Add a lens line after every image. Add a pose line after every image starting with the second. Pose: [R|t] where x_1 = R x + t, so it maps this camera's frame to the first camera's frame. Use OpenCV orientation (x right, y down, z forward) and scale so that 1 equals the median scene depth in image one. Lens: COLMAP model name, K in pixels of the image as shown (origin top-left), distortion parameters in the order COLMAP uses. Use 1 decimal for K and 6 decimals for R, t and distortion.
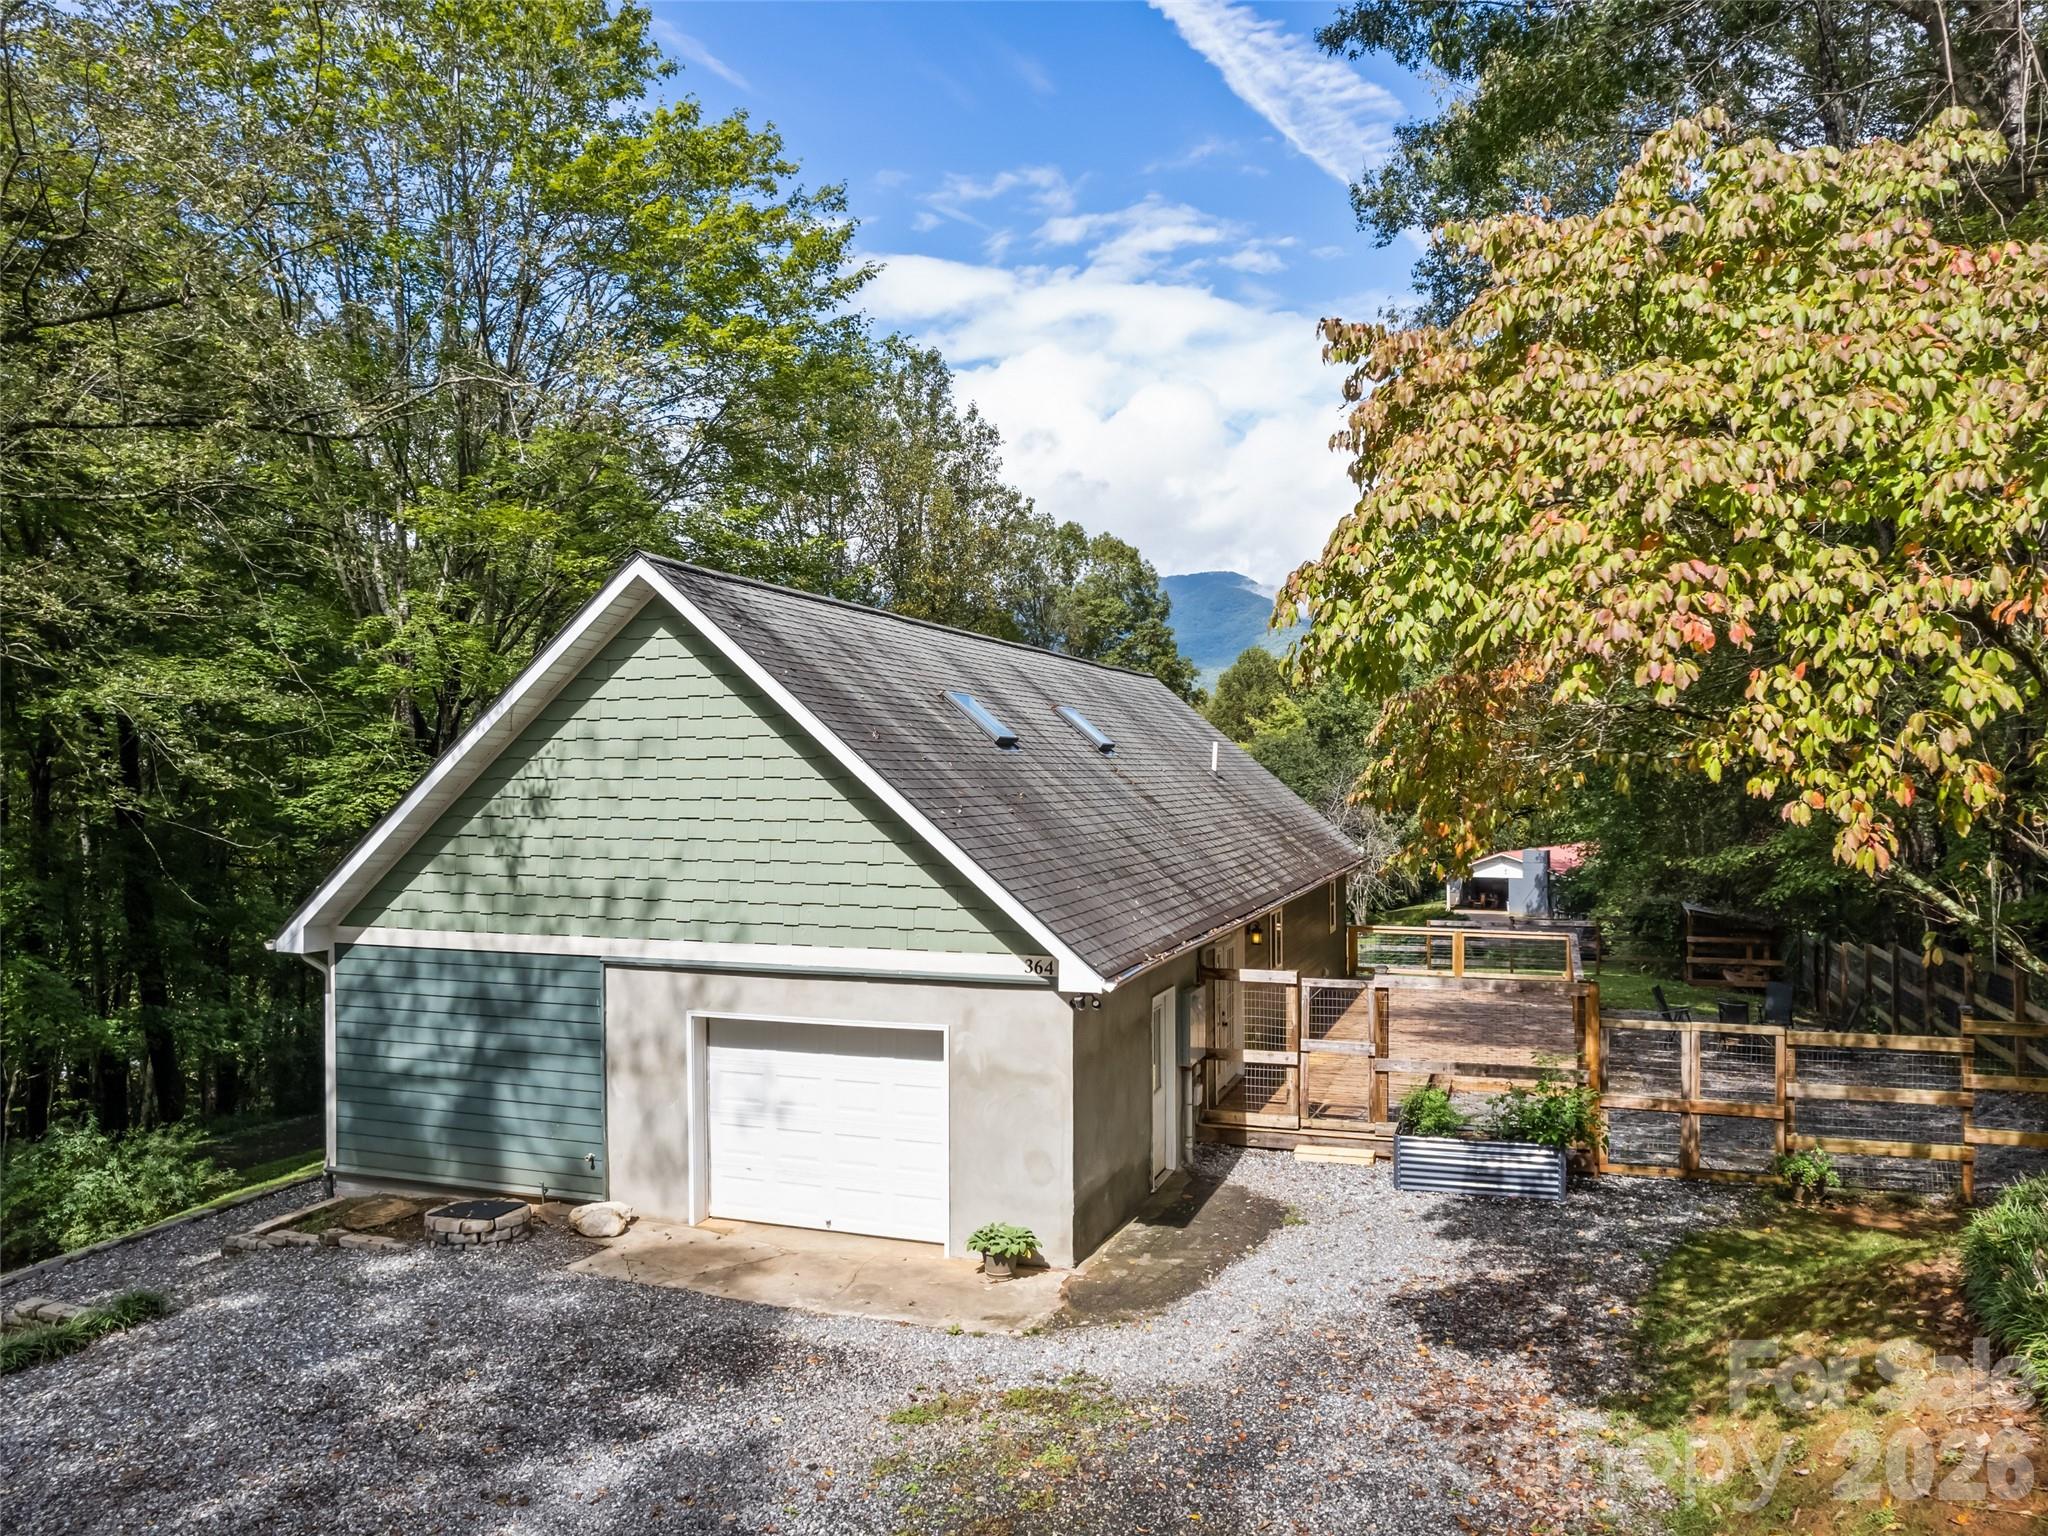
lens RADIAL K [[1552.8, 0, 1020.4], [0, 1552.8, 768.1], [0, 0, 1]] dist [-0.014061, -0.005117]
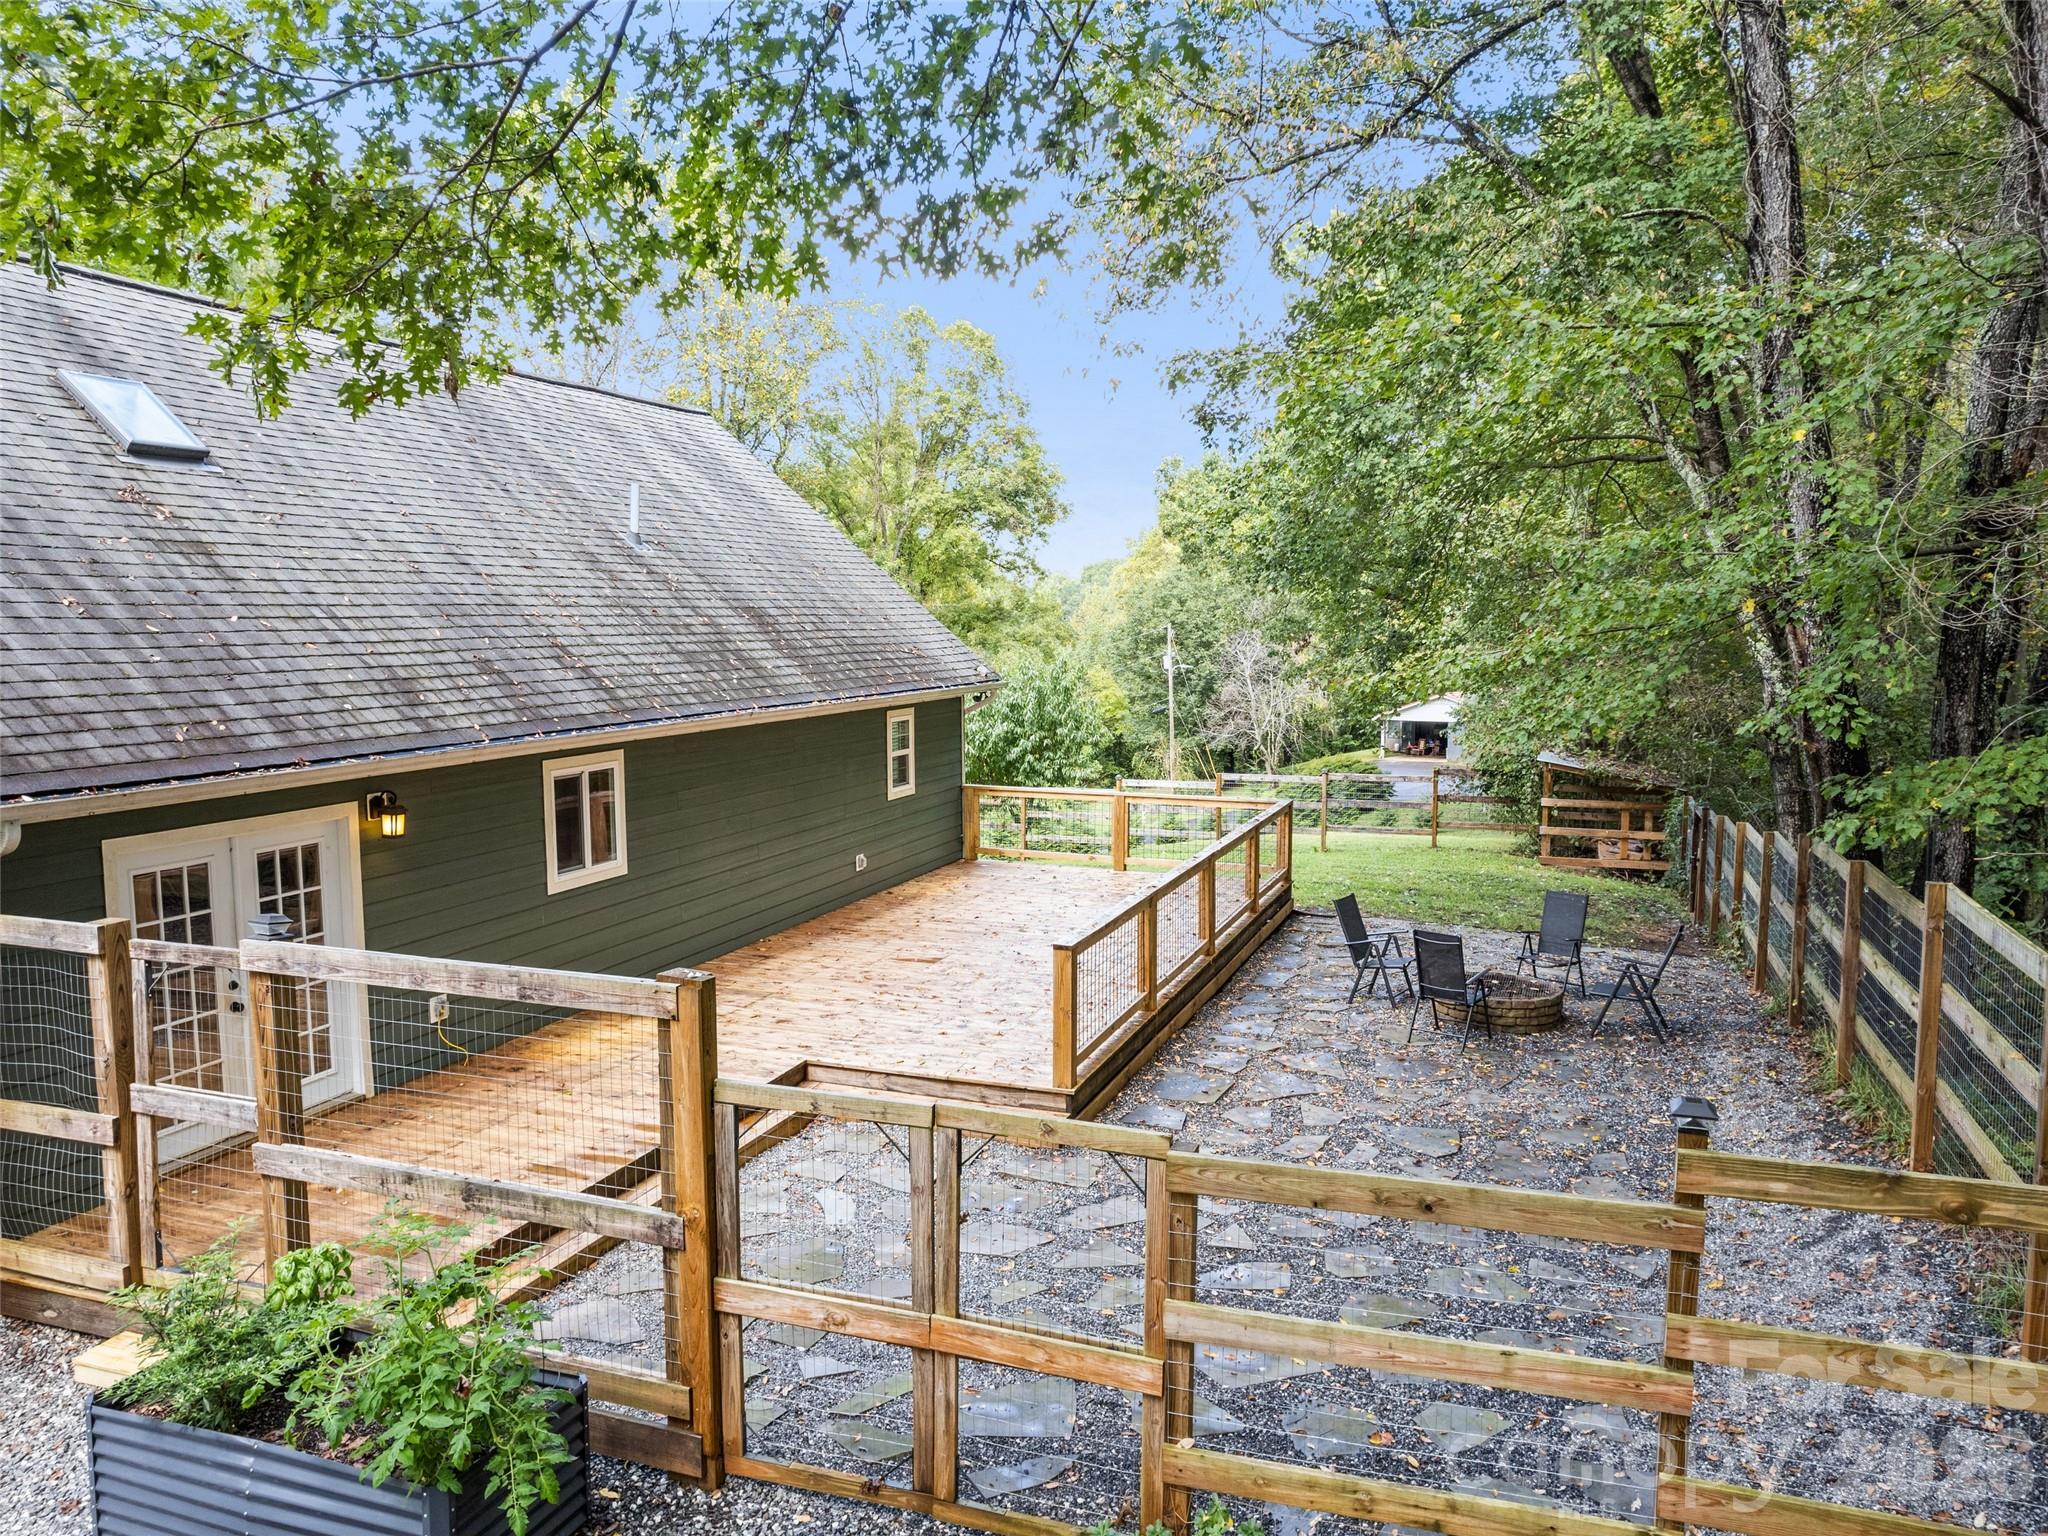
lens RADIAL K [[1552.8, 0, 1026.6], [0, 1552.8, 769.6], [0, 0, 1]] dist [-0.014061, -0.005117]
pose [[0.999975, 0.002542, -0.006587, 0.106952], [-0.001866, 0.994917, 0.100686, 0.012359], [0.006810, -0.100671, 0.994896, 0.151544]]
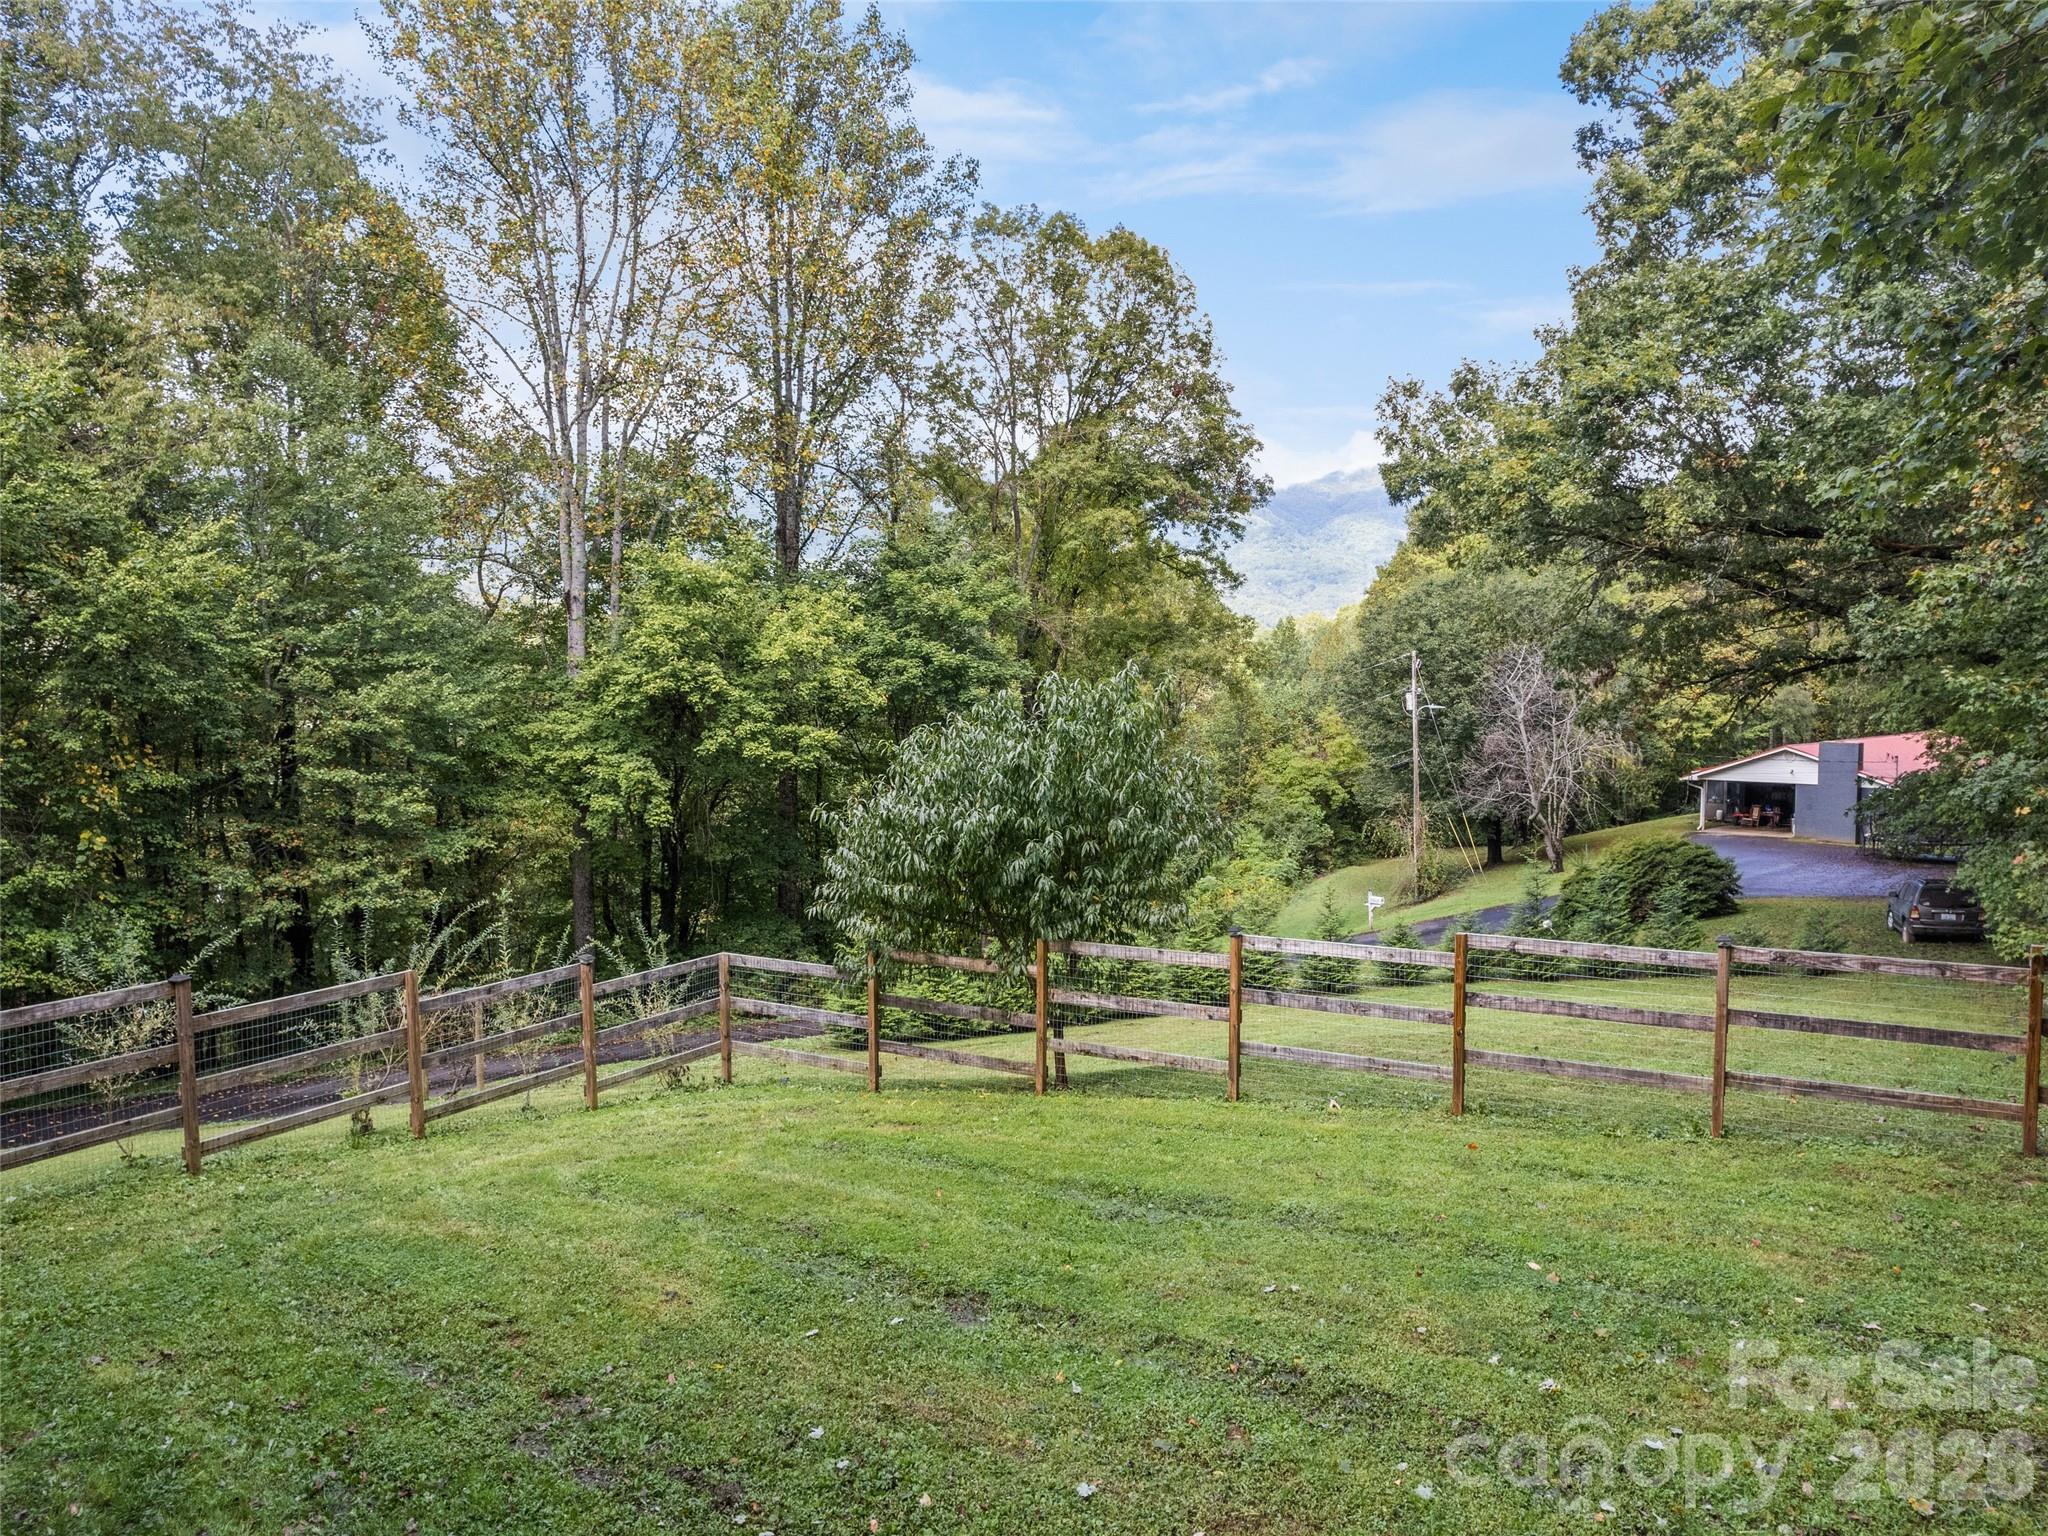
lens RADIAL K [[1552.8, 0, 1026.1], [0, 1552.8, 767.7], [0, 0, 1]] dist [-0.014061, -0.005117]
pose [[0.985156, 0.014604, -0.171037, 0.137518], [-0.002473, 0.997479, 0.070925, 0.023713], [0.171642, -0.069449, 0.982708, 0.388752]]
